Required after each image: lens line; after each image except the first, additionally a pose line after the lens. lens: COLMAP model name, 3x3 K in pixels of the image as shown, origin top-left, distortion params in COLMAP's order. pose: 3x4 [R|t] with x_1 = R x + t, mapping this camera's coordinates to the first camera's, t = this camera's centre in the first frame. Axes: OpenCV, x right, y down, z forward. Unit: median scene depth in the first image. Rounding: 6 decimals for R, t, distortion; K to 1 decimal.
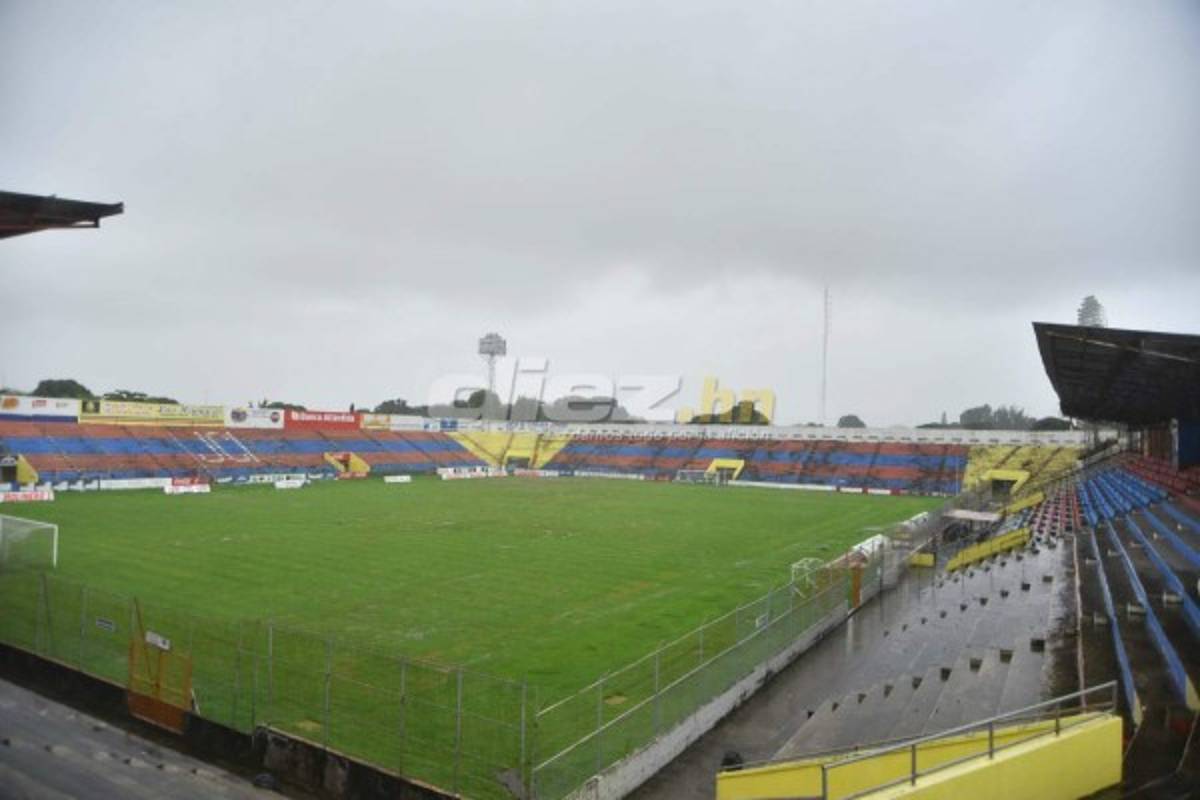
lens RADIAL K [[805.5, 0, 598.1], [0, 805.5, 429.1], [0, 0, 1]] dist [-0.046071, 0.017209]
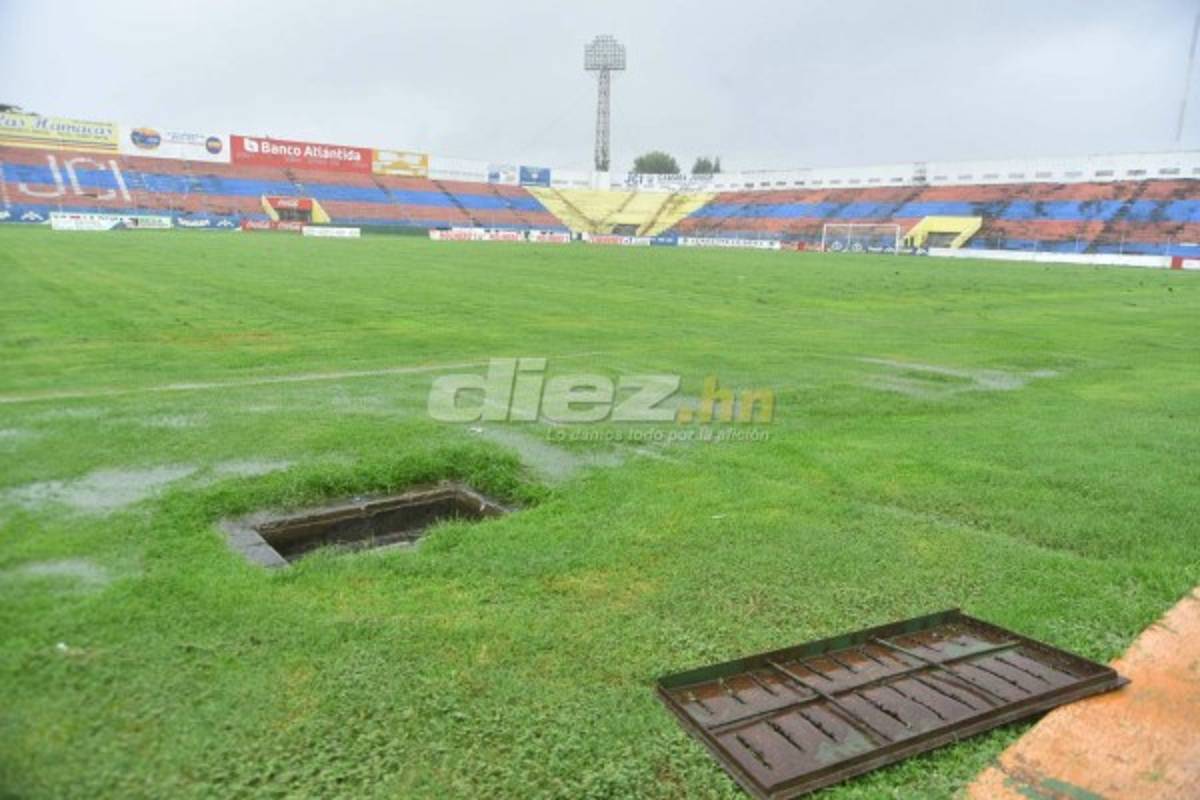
lens RADIAL K [[800.3, 0, 604.6], [0, 800.3, 413.2], [0, 0, 1]] dist [-0.049850, 0.016919]
pose [[0.938053, 0.079211, -0.337317, 0.155314], [-0.008936, 0.978725, 0.204979, 0.070117], [0.346377, -0.189267, 0.918804, 0.478327]]
